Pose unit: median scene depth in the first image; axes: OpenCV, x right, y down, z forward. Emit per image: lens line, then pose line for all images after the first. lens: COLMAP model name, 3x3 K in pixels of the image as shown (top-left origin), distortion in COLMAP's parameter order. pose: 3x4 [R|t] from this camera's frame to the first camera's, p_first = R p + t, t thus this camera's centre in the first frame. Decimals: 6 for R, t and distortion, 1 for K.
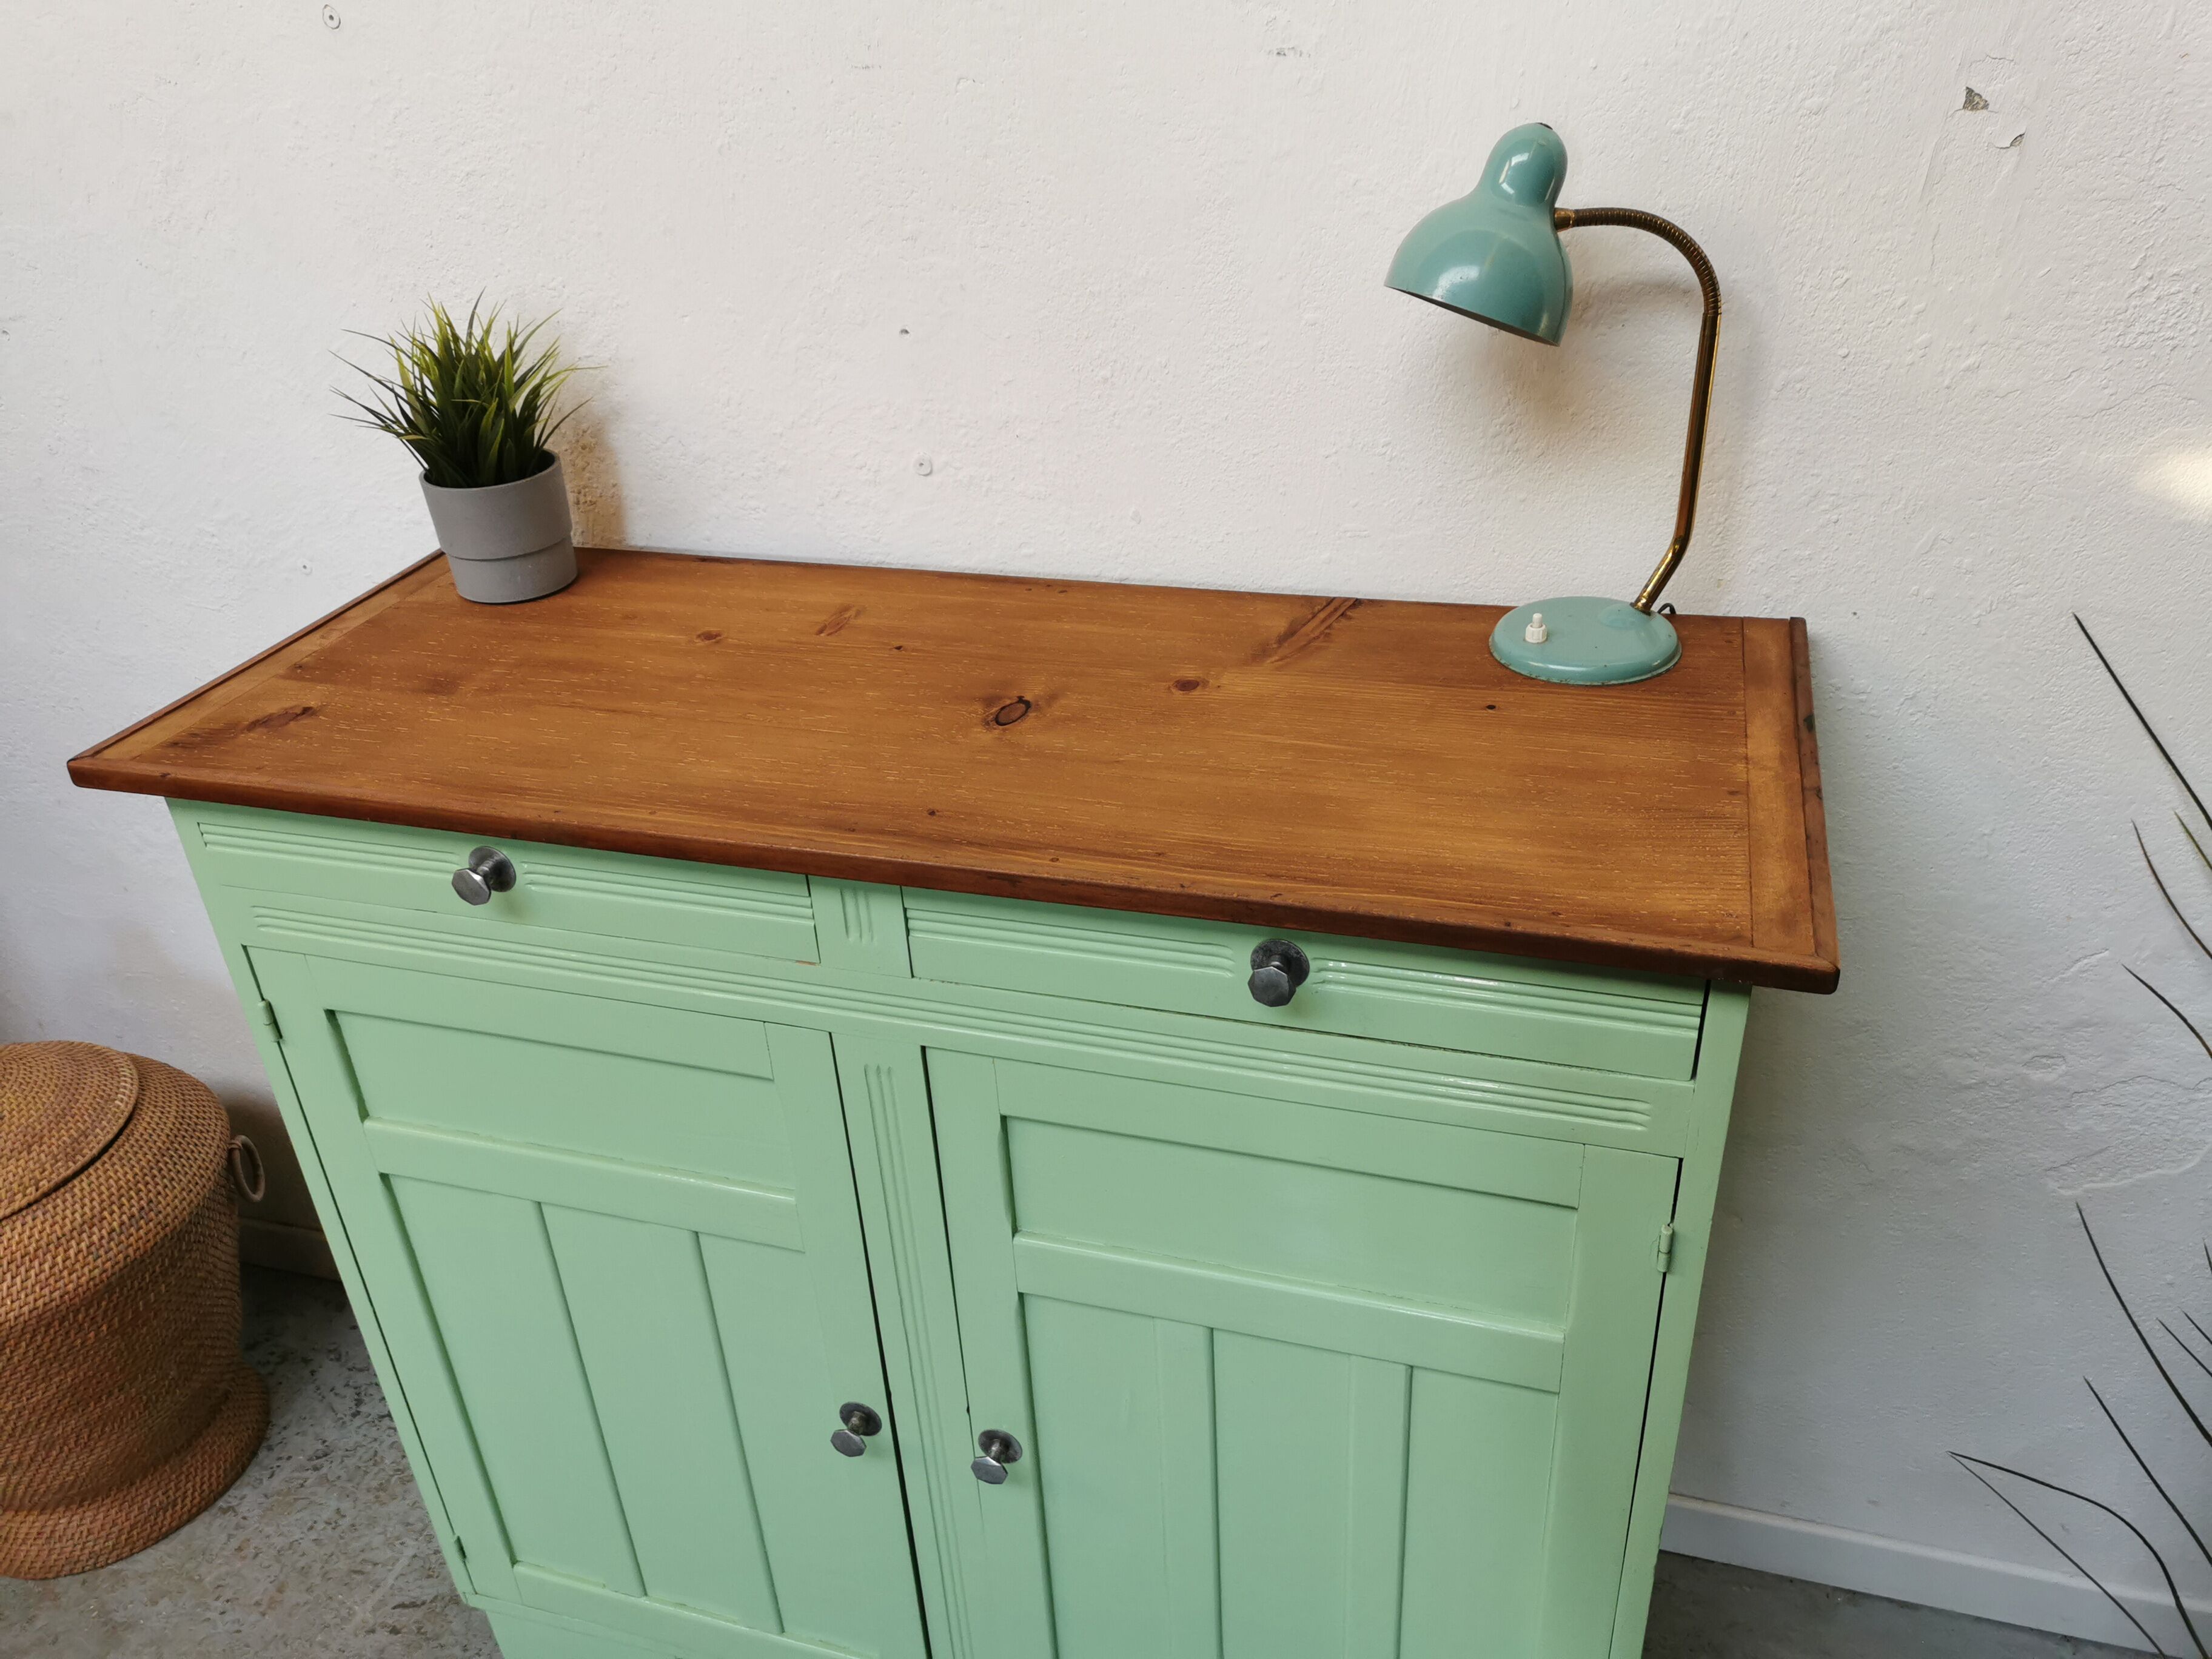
lens RADIAL K [[1708.9, 0, 1111.3], [0, 1708.9, 830.7], [0, 0, 1]] dist [0.053365, -0.055357]
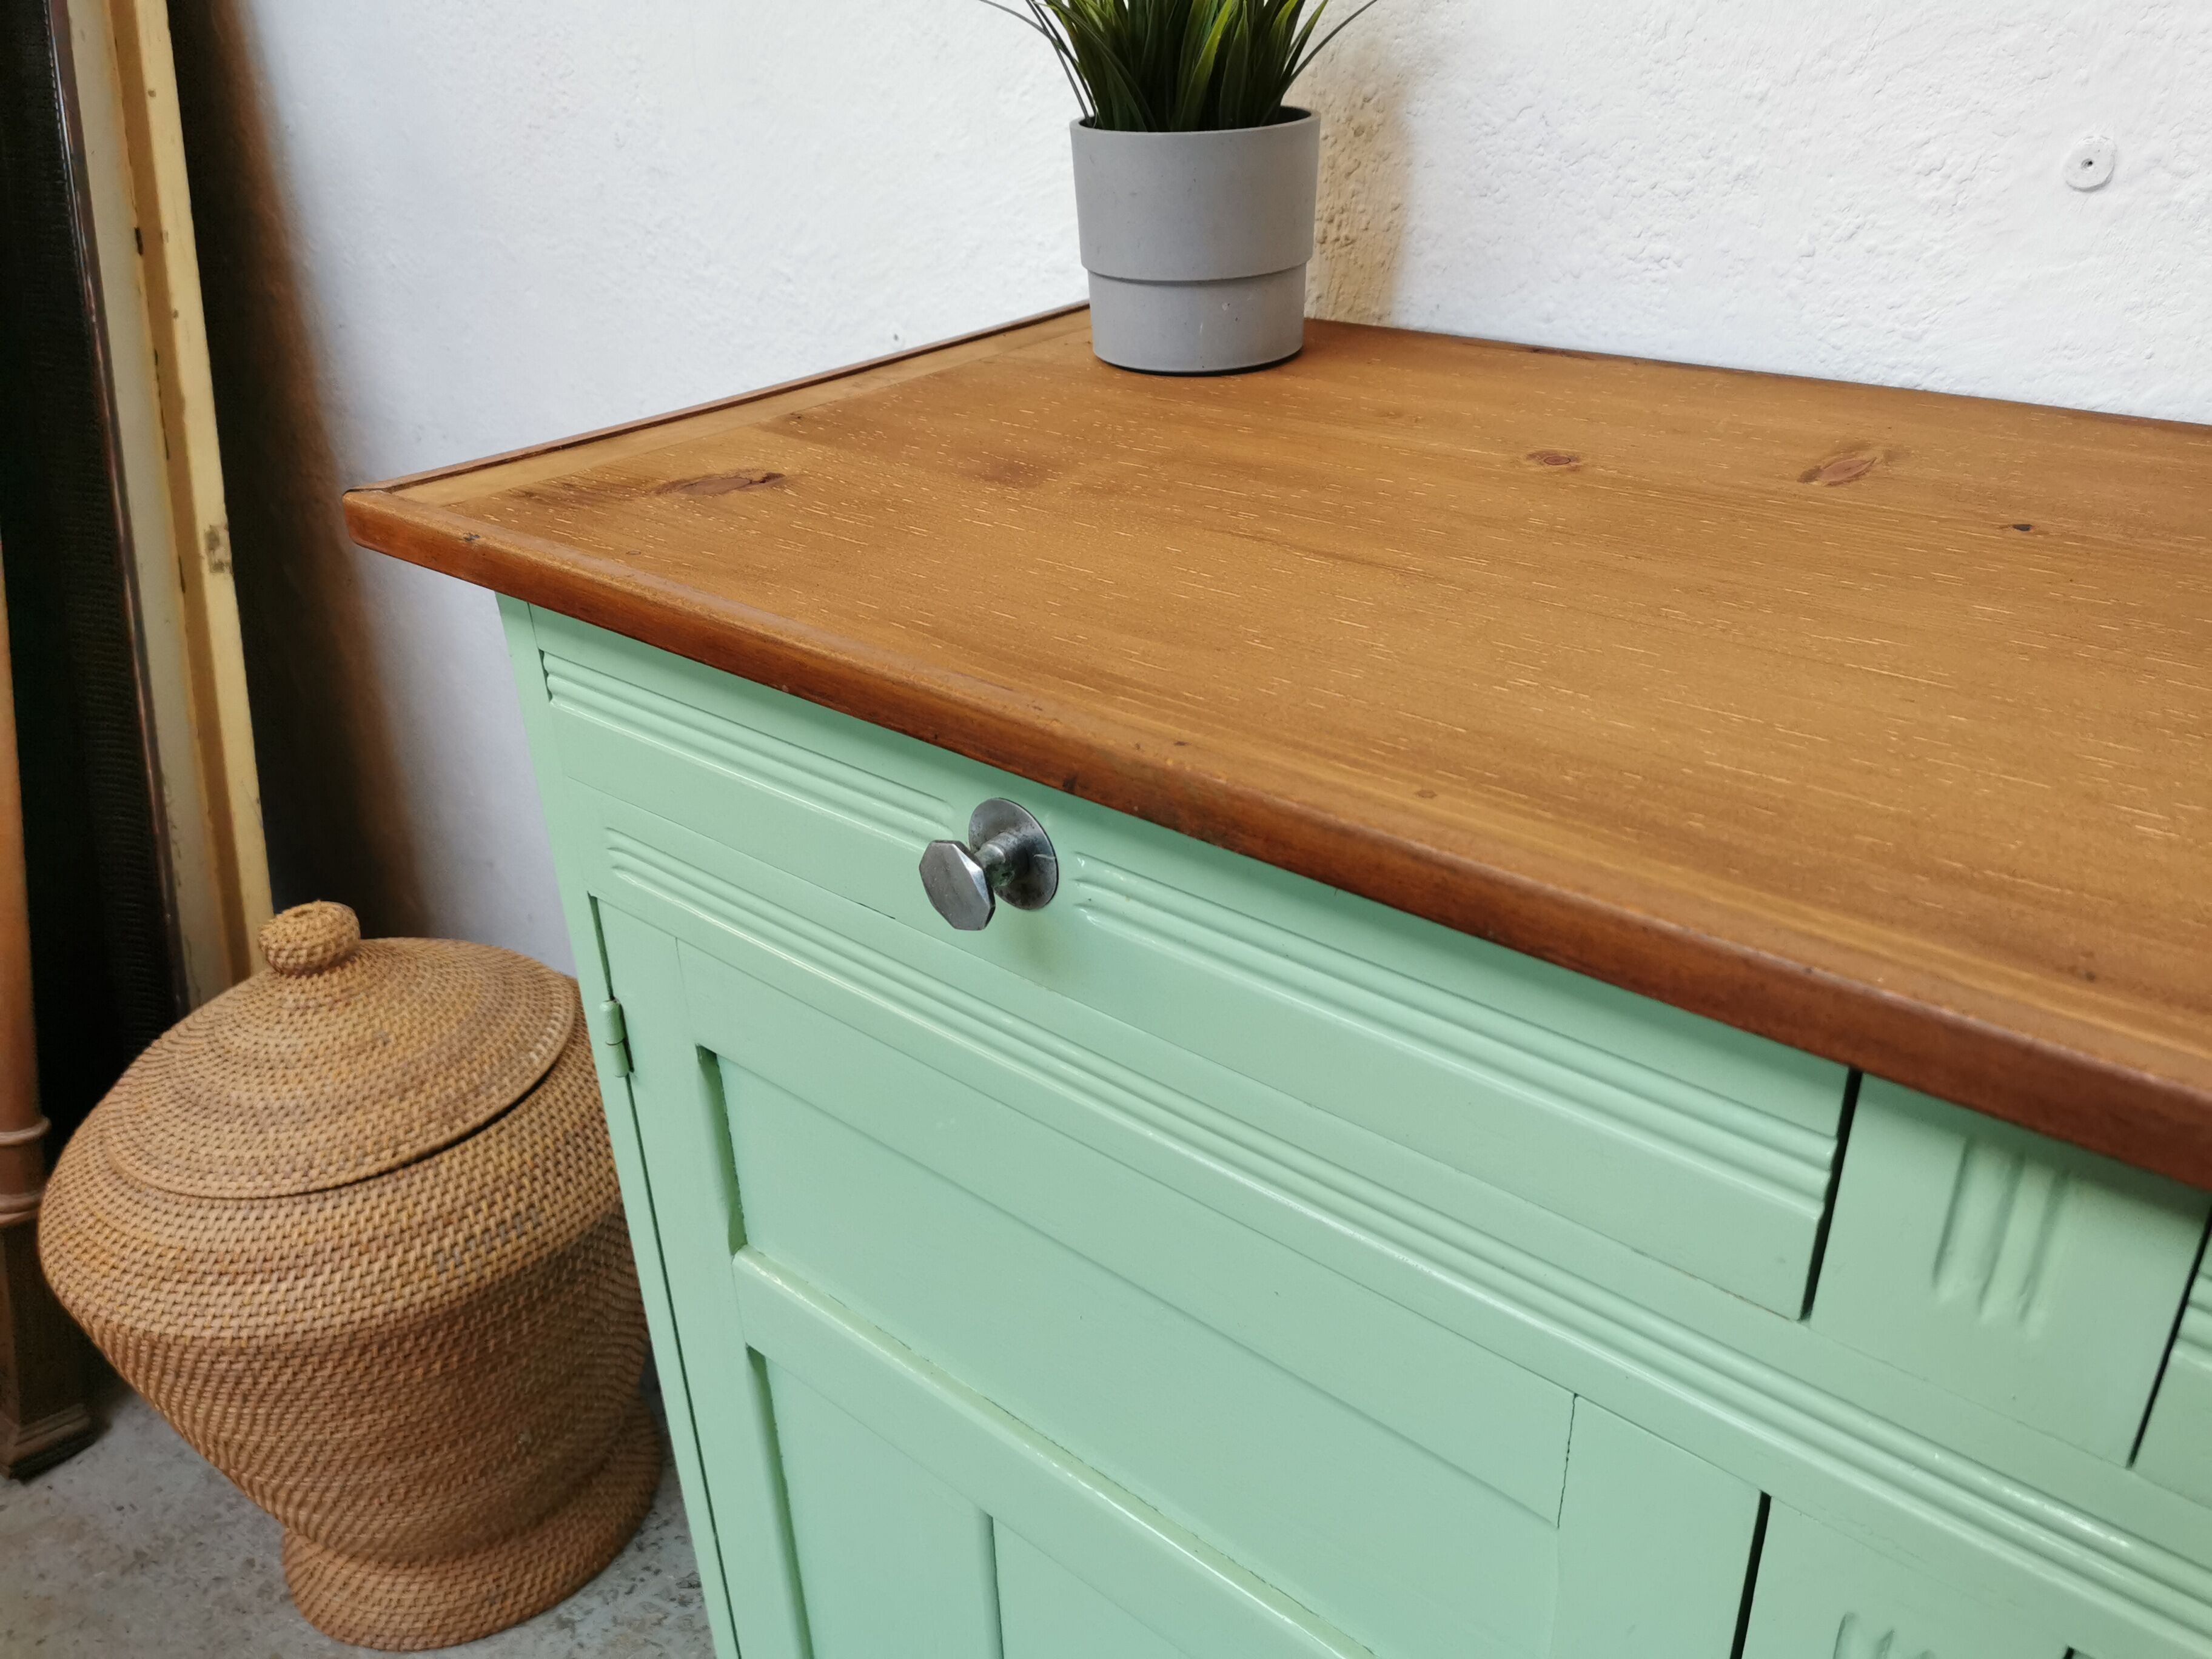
lens RADIAL K [[1708.9, 0, 1111.3], [0, 1708.9, 830.7], [0, 0, 1]] dist [0.053365, -0.055357]
pose [[0.921314, 0.198881, -0.334107, -0.171303], [-0.205225, 0.978574, 0.016592, 0.003807], [0.330248, 0.053281, 0.942389, 0.529156]]
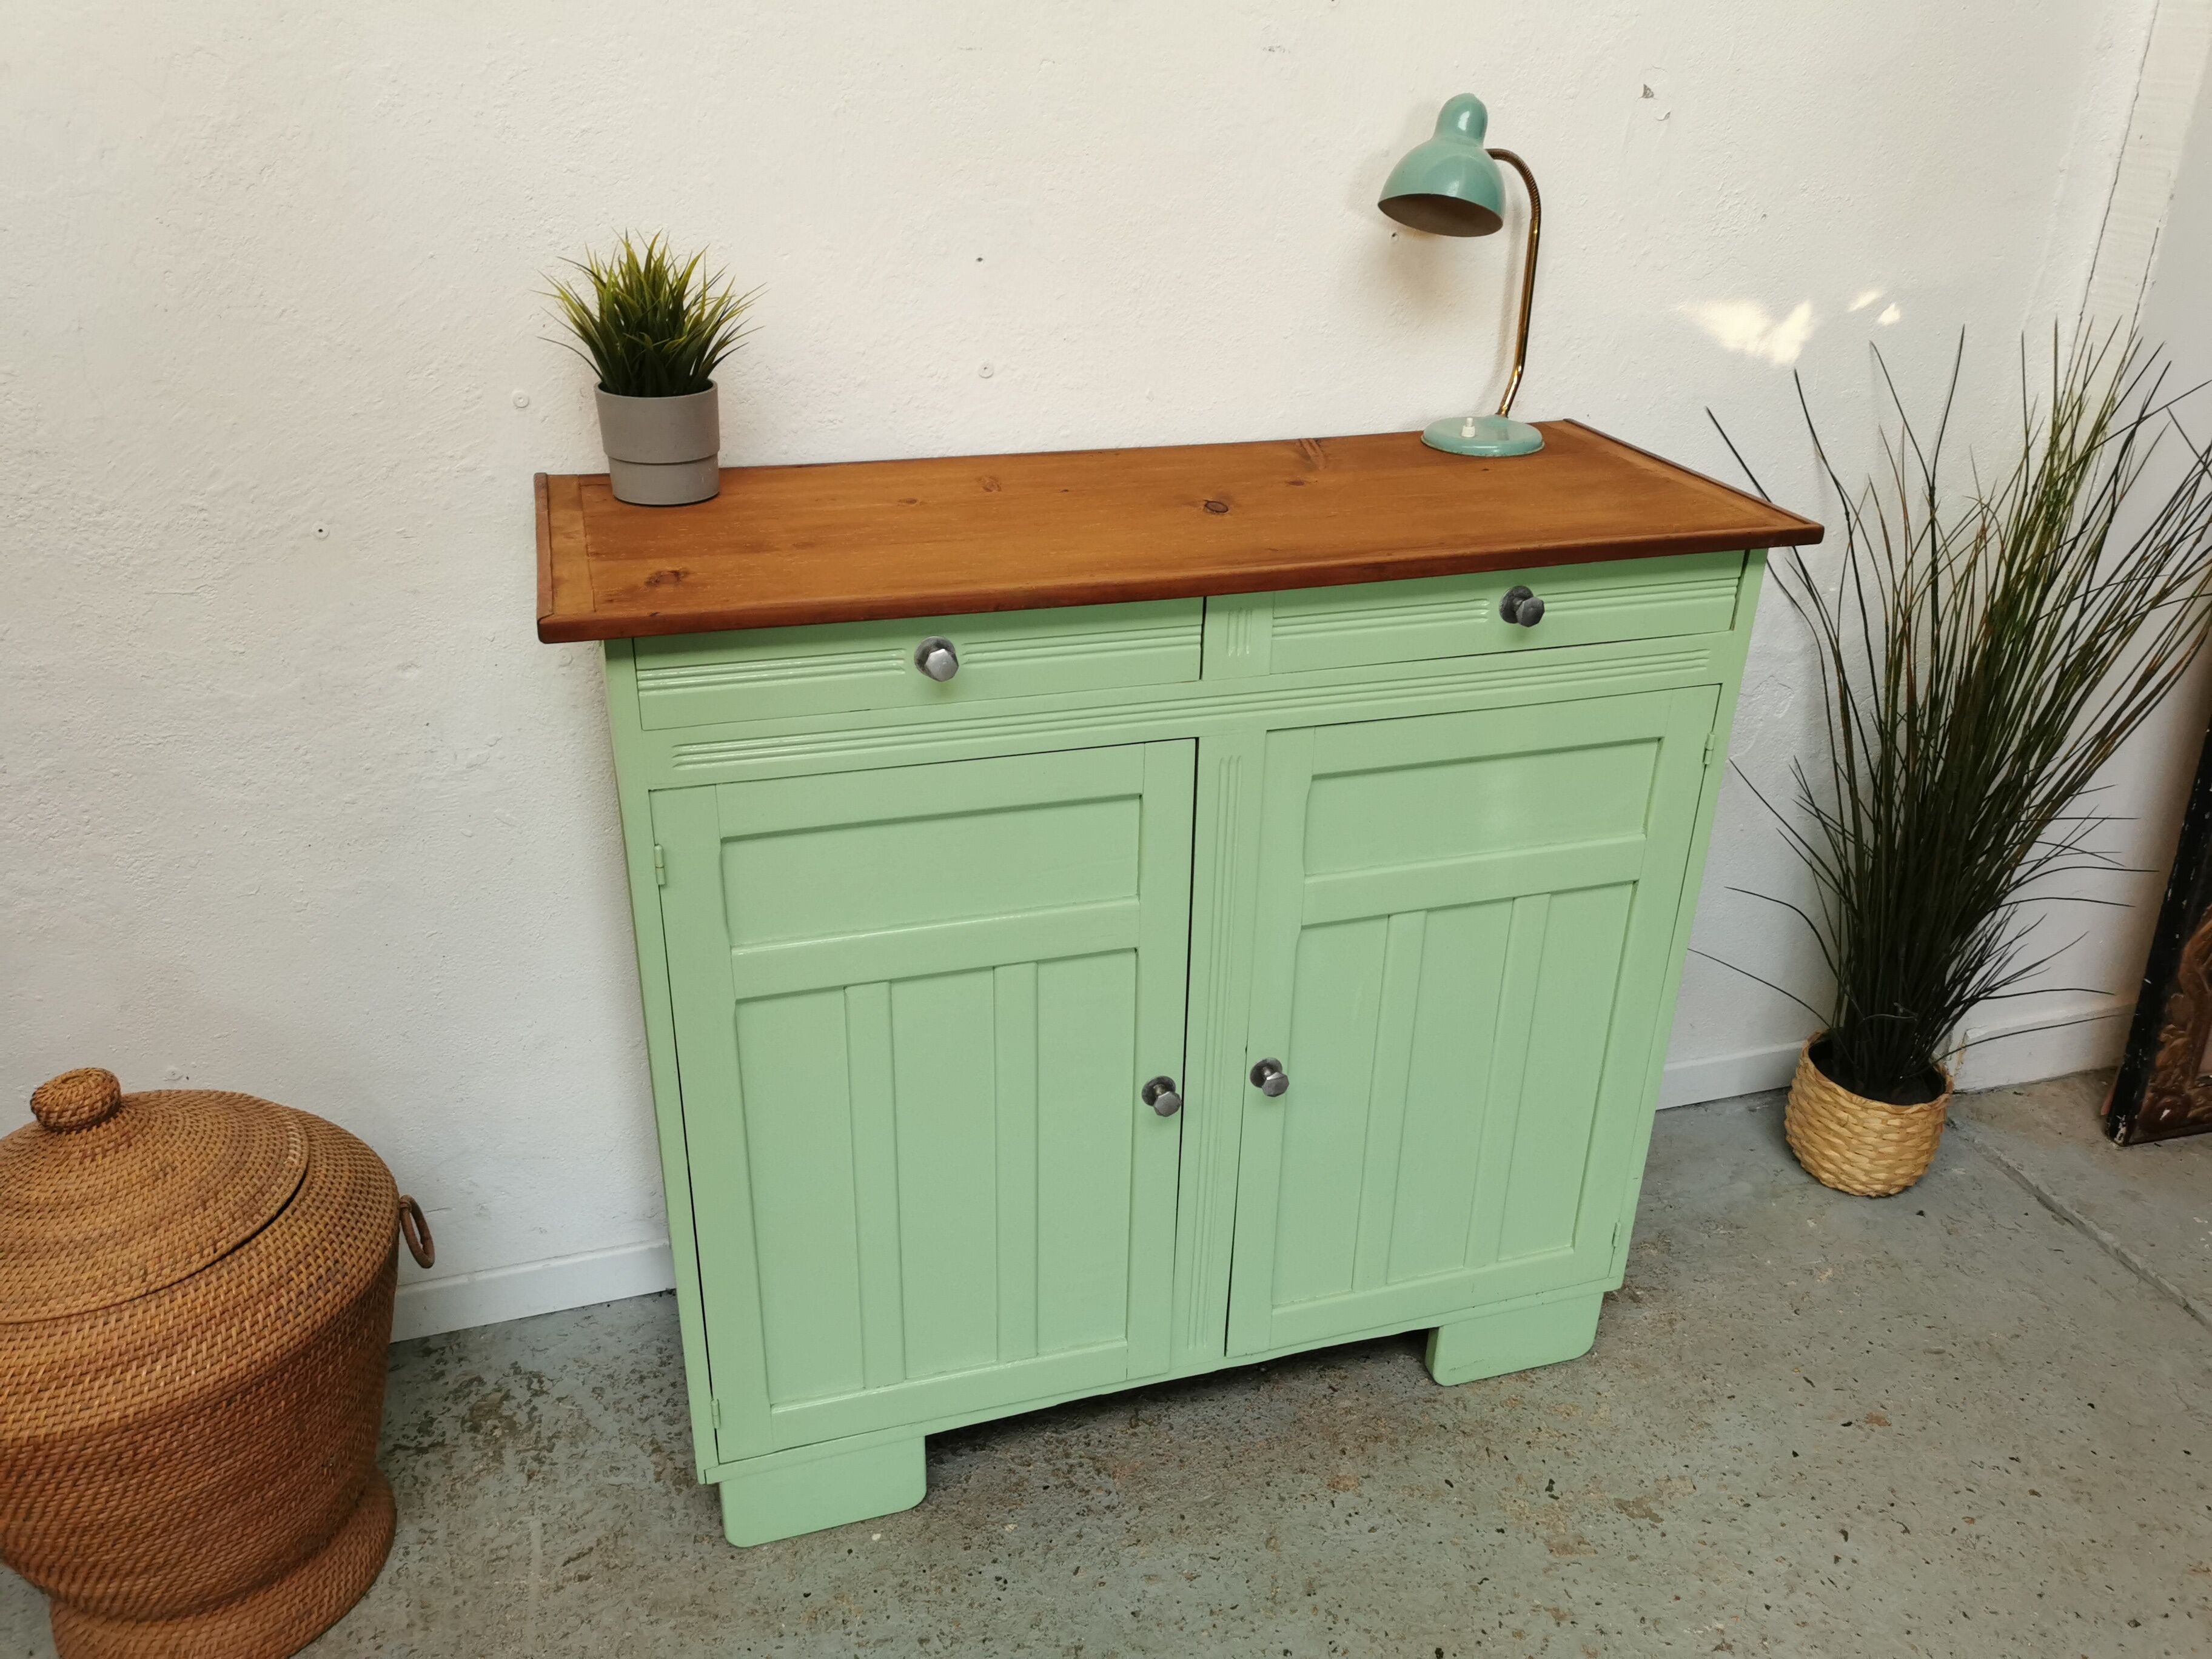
lens RADIAL K [[1692.2, 0, 1097.6], [0, 1692.2, 836.3], [0, 0, 1]] dist [0.062760, -0.060706]
pose [[0.828568, -0.182887, 0.529176, -0.817932], [0.223691, 0.974568, -0.013431, 0.167197], [-0.513261, 0.129501, 0.848406, -0.060853]]
